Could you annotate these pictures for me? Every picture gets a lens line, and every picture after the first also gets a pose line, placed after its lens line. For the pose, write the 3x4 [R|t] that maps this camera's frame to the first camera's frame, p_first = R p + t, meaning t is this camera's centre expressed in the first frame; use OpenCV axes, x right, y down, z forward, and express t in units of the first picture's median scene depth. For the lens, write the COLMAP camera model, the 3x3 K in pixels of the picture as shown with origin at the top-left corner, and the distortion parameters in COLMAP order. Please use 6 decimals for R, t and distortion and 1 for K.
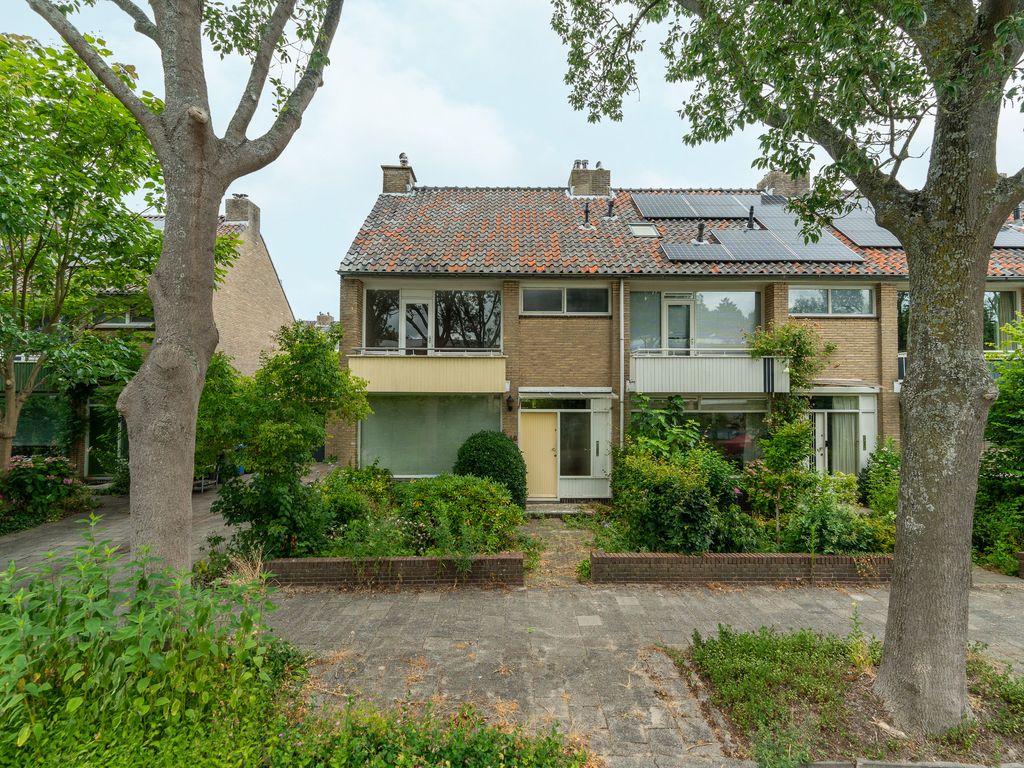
lens RADIAL K [[524.8, 0, 512.0], [0, 524.8, 384.0], [0, 0, 1]] dist [-0.001111, 0.000315]
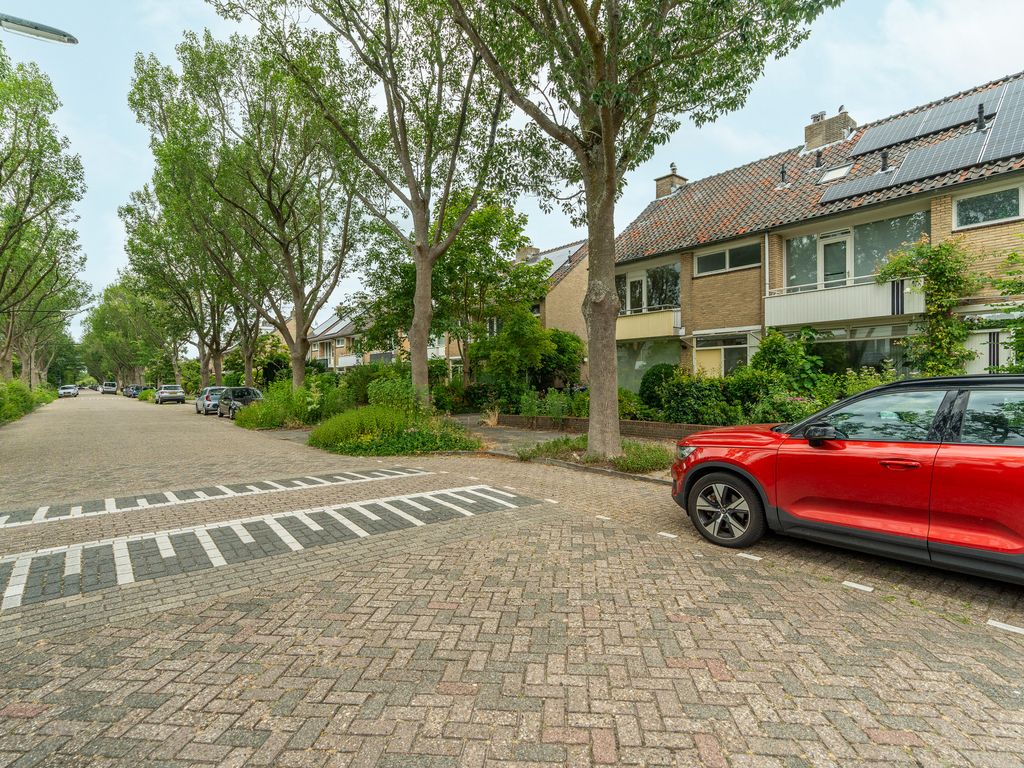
lens RADIAL K [[524.8, 0, 512.0], [0, 524.8, 384.0], [0, 0, 1]] dist [-0.001111, 0.000315]
pose [[0.620474, -0.004699, -0.784213, 0.773786], [0.030506, 0.999370, 0.018148, 0.101779], [0.783633, -0.035184, 0.620227, -0.197234]]
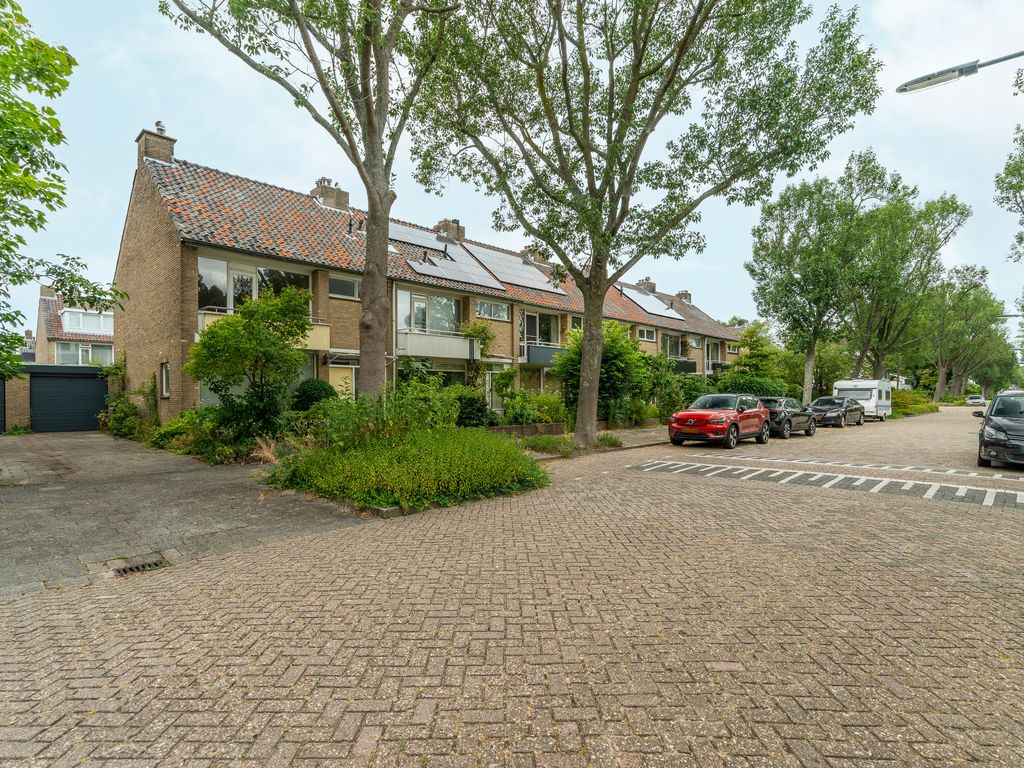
lens RADIAL K [[524.3, 0, 512.7], [0, 524.3, 399.9], [0, 0, 1]] dist [-0.000550, -0.000080]
pose [[0.705715, -0.013009, 0.708377, -0.620938], [-0.010417, 0.999533, 0.028734, 0.096189], [-0.708420, -0.027657, 0.705249, -0.318363]]
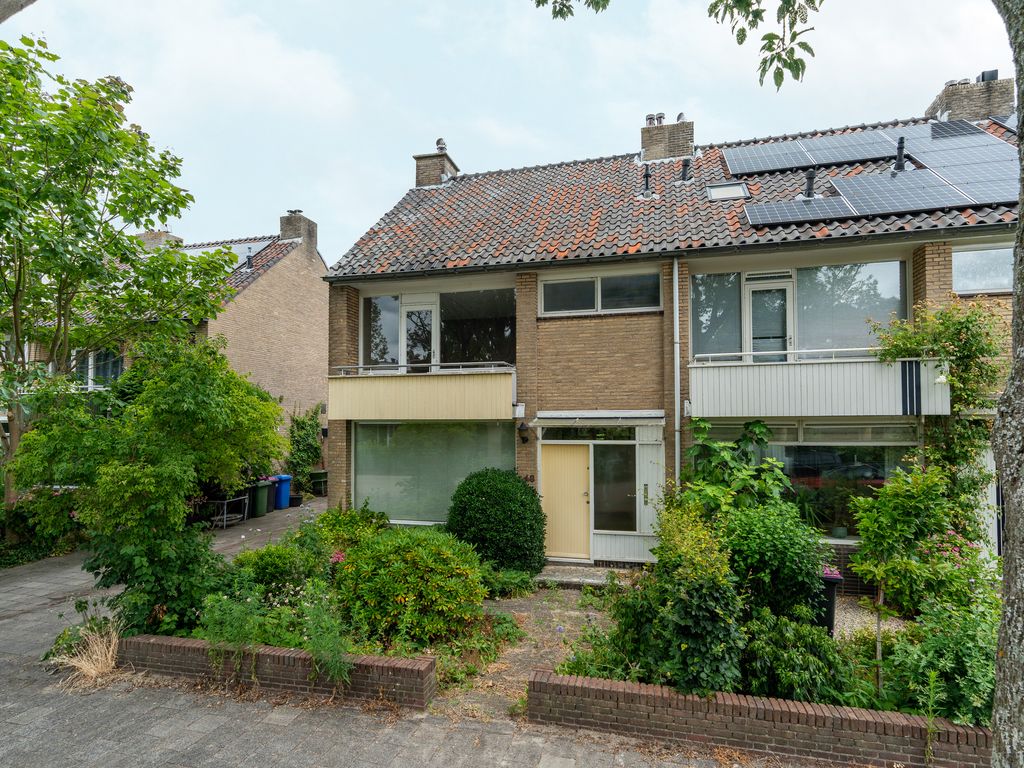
lens RADIAL K [[559.5, 0, 508.7], [0, 559.5, 406.5], [0, 0, 1]] dist [-0.000457, 0.000568]
pose [[0.962176, -0.014638, -0.272034, 0.193469], [0.015233, 0.999884, 0.000077, -0.001948], [0.272001, -0.004218, 0.962288, 0.203550]]
